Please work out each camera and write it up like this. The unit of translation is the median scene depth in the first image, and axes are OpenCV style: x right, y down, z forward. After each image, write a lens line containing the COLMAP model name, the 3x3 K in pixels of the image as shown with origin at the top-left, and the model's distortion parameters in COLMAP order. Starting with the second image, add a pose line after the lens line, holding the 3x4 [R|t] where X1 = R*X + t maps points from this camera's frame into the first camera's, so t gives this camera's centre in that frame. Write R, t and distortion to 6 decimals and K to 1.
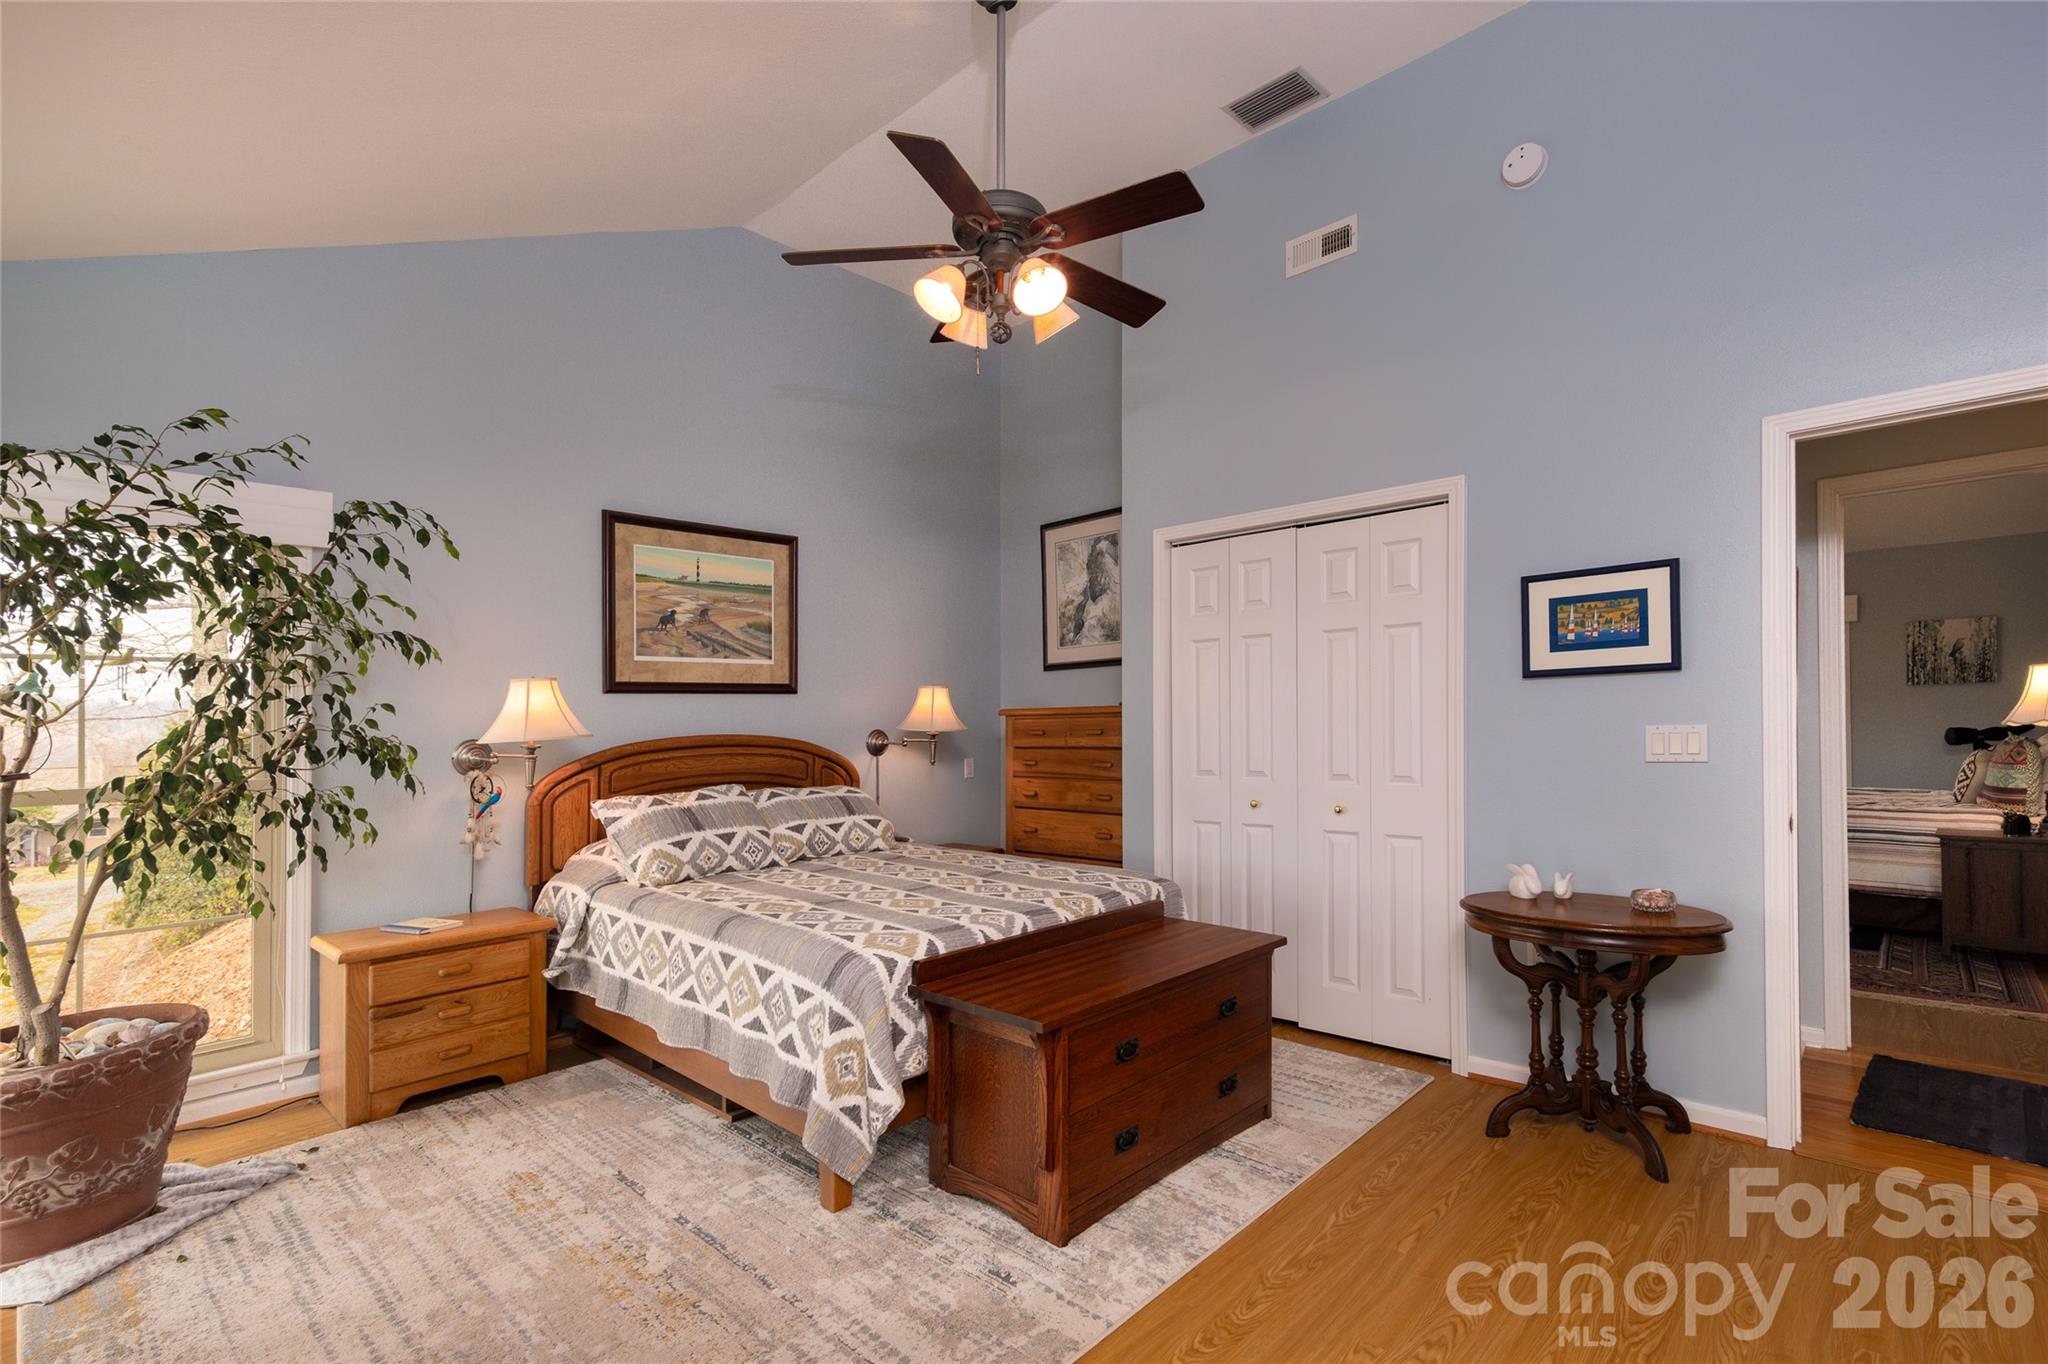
lens RADIAL K [[941.5, 0, 1027.7], [0, 941.5, 726.6], [0, 0, 1]] dist [0.002377, 0.000393]
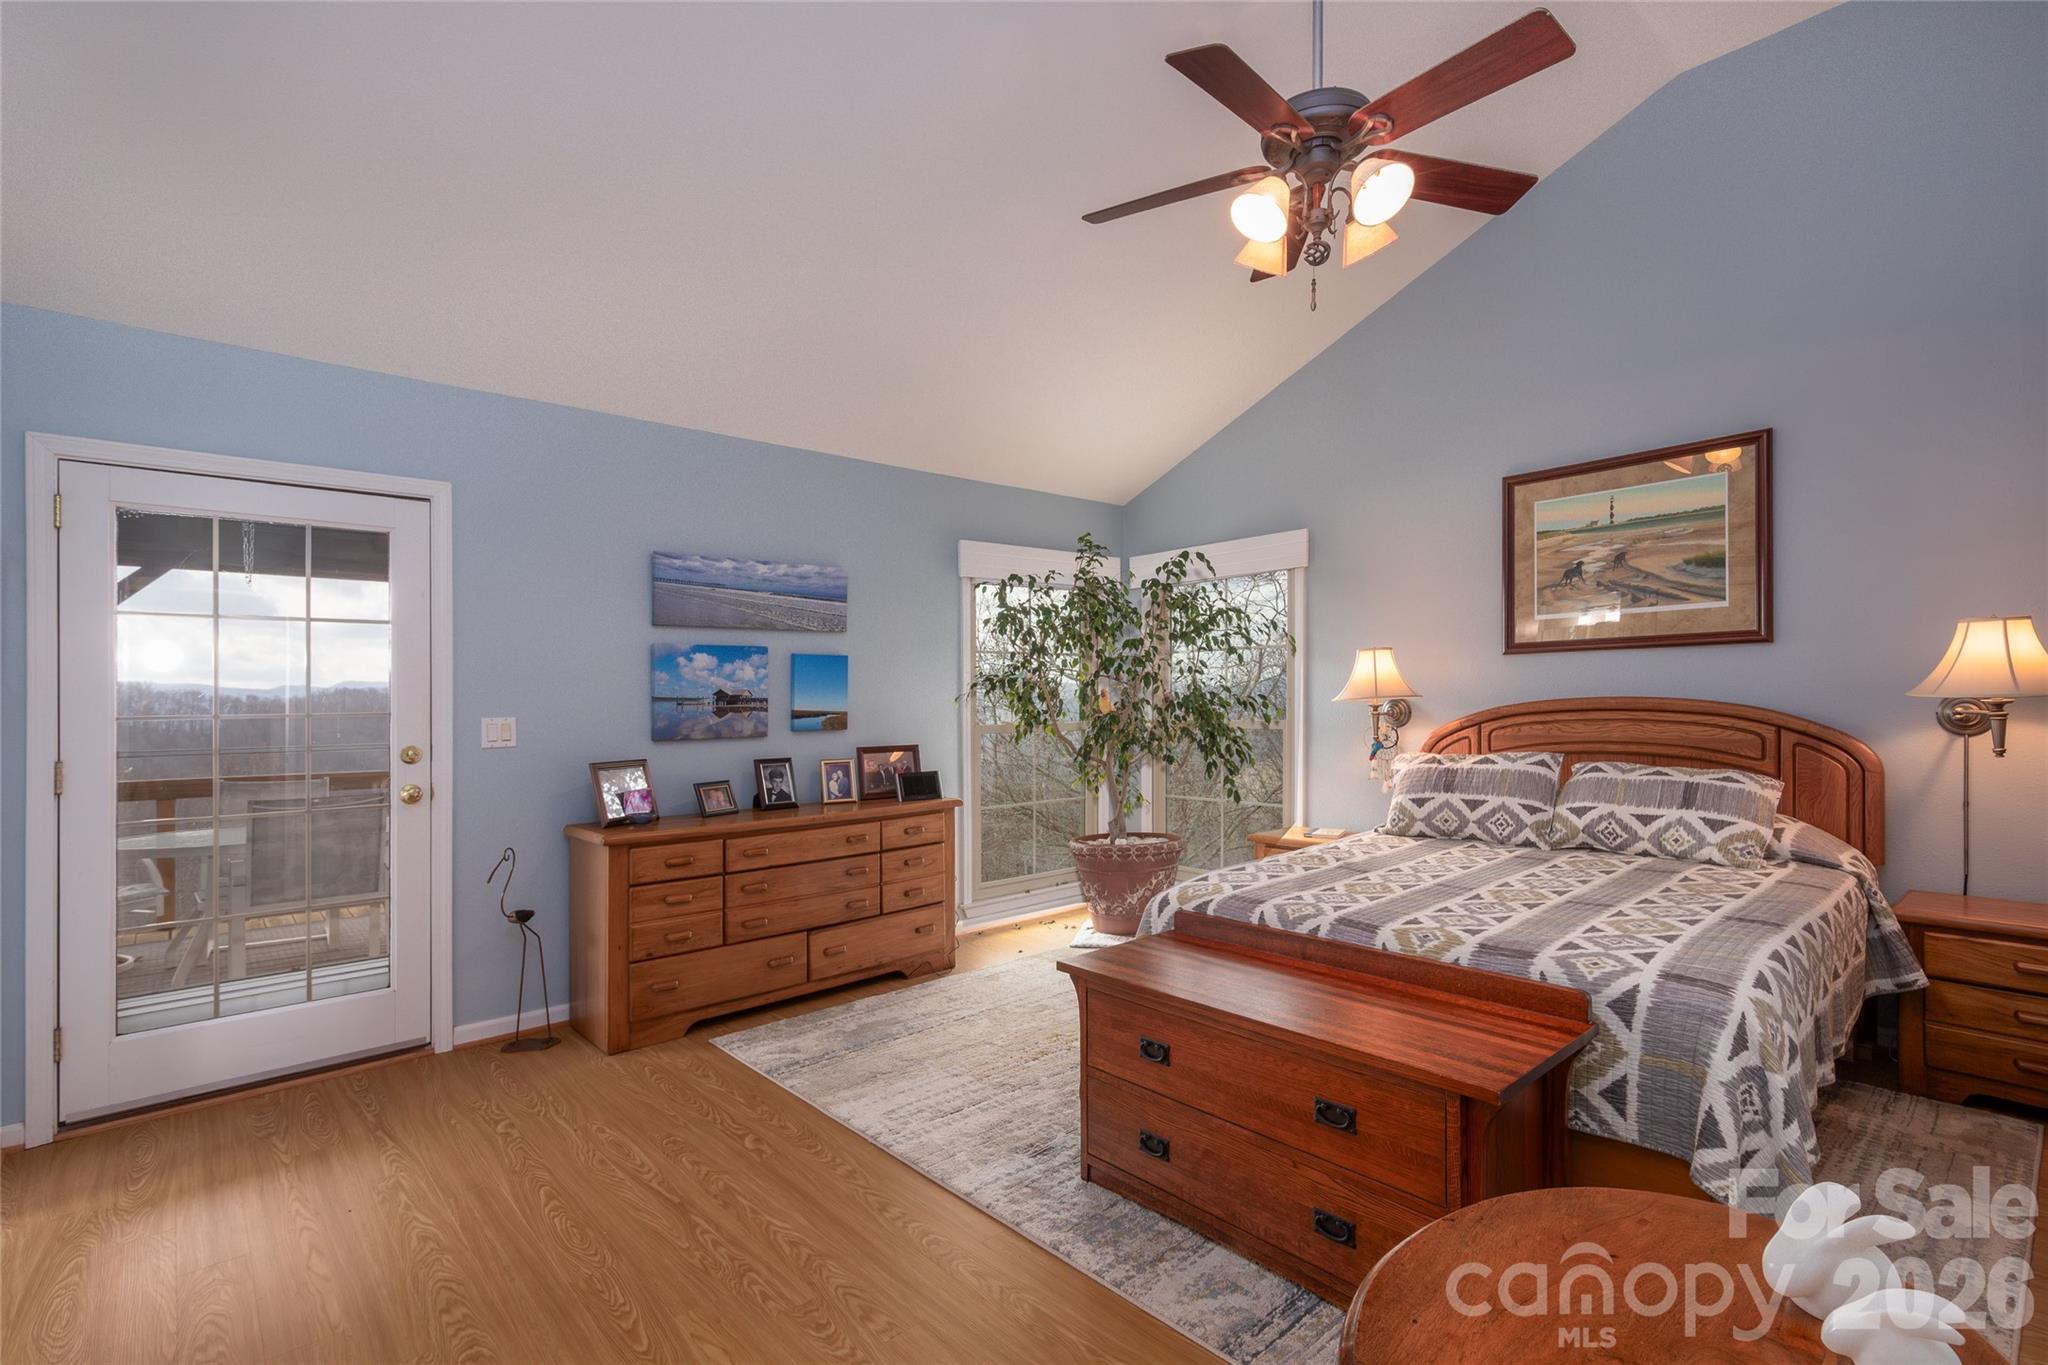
lens RADIAL K [[928.4, 0, 1023.8], [0, 928.4, 667.8], [0, 0, 1]] dist [0.002964, 0.000336]
pose [[-0.085470, -0.009228, -0.996298, 0.604385], [0.011082, 0.999886, -0.010212, -0.016380], [0.996279, -0.011914, -0.085358, 0.553533]]
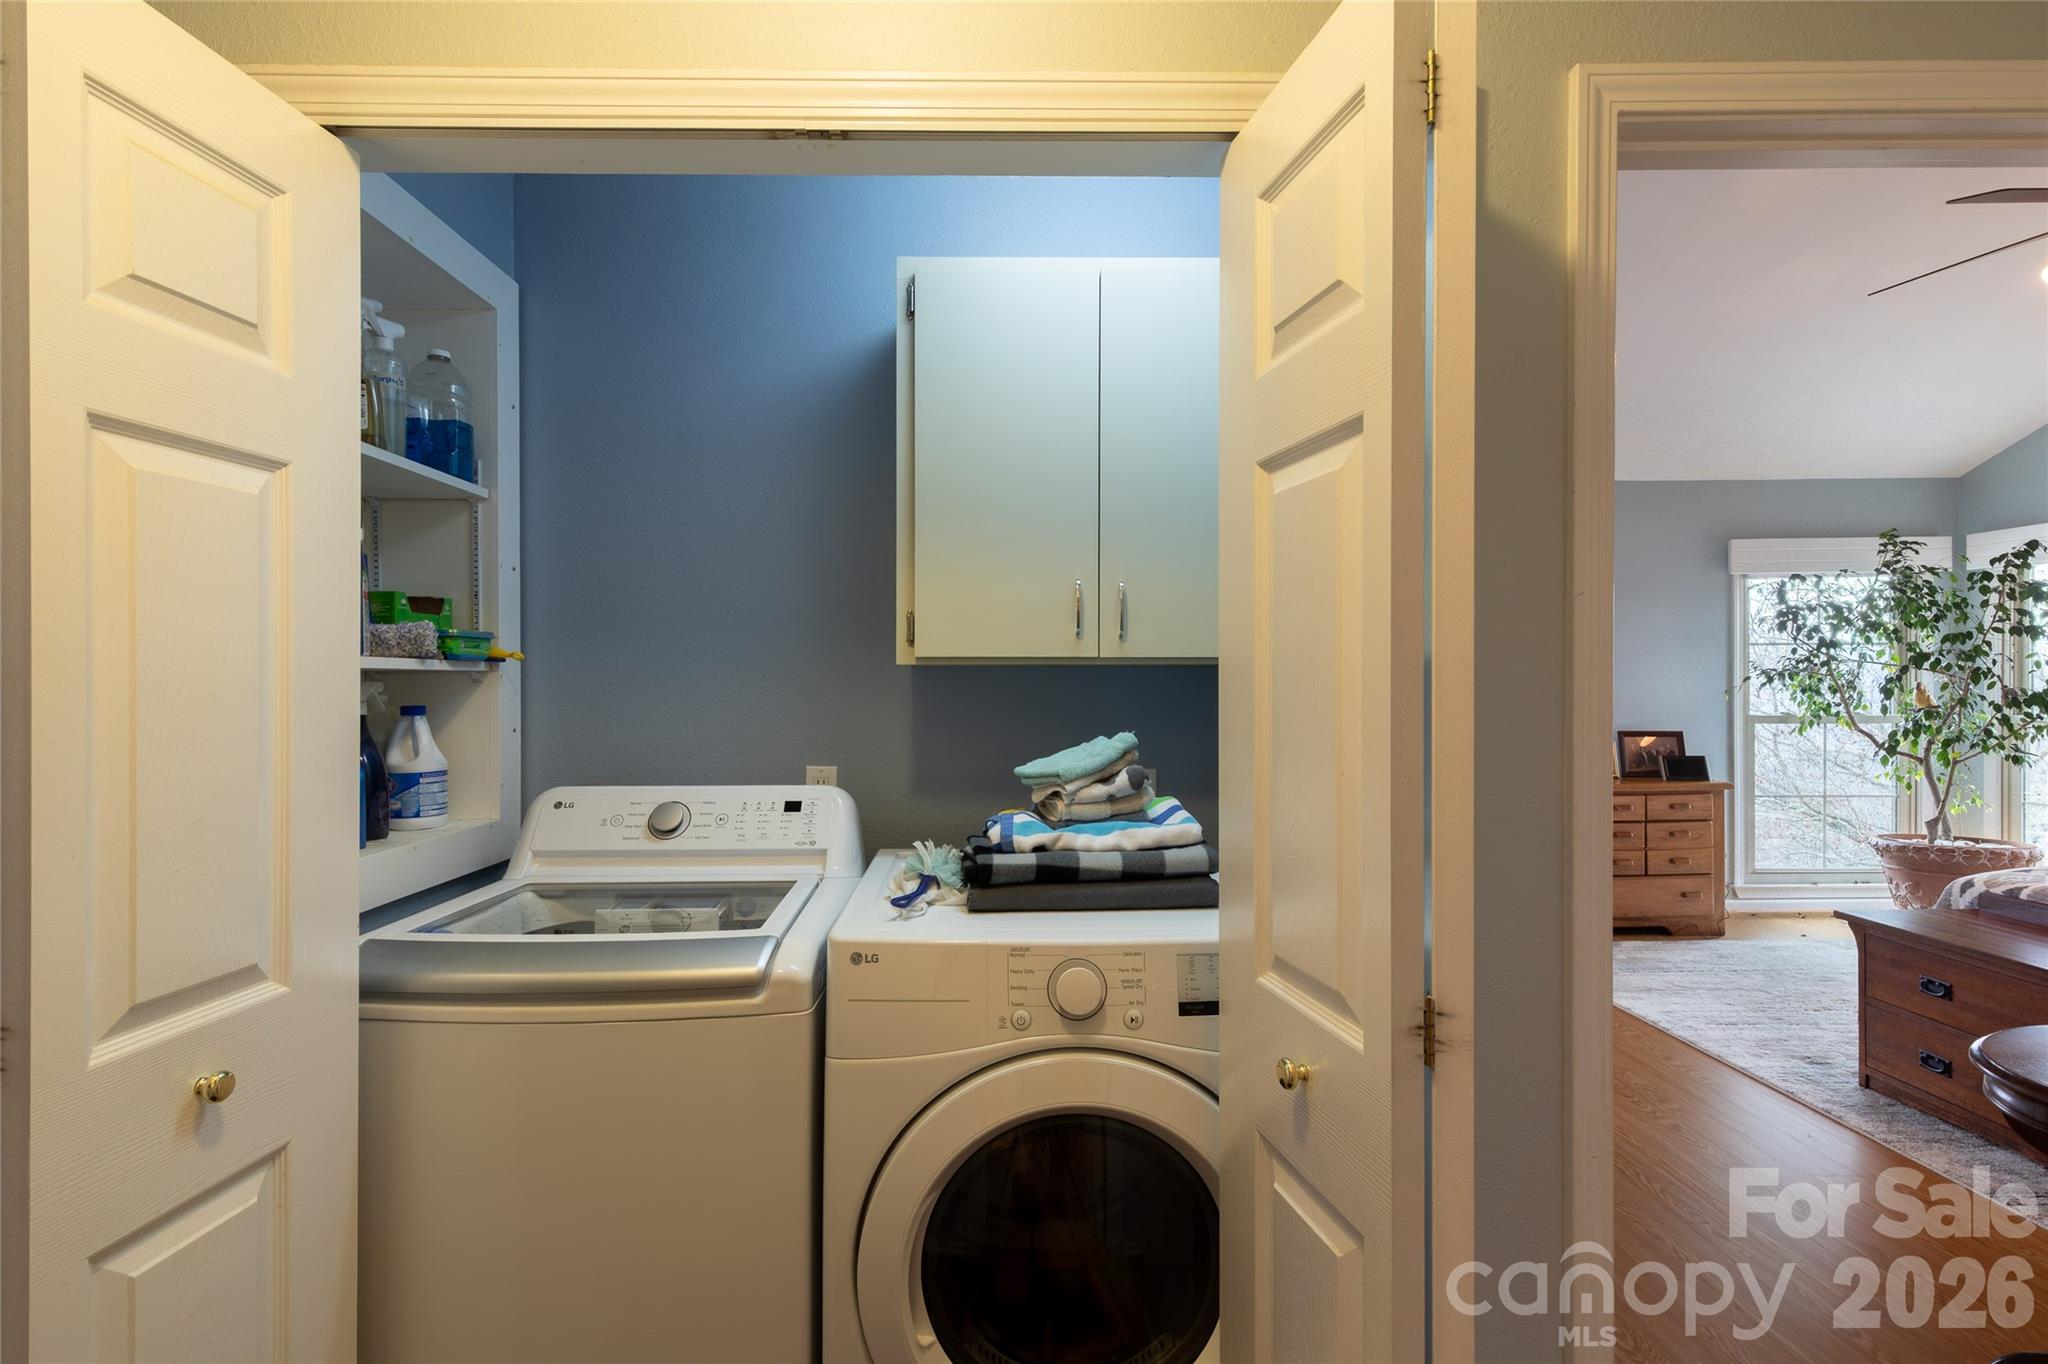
lens RADIAL K [[928.4, 0, 1023.8], [0, 928.4, 667.3], [0, 0, 1]] dist [0.002964, 0.000336]
pose [[-0.714878, 0.017114, -0.699040, 0.988821], [0.016588, 0.999834, 0.007514, -0.045002], [0.699053, -0.006224, -0.715043, 0.602261]]
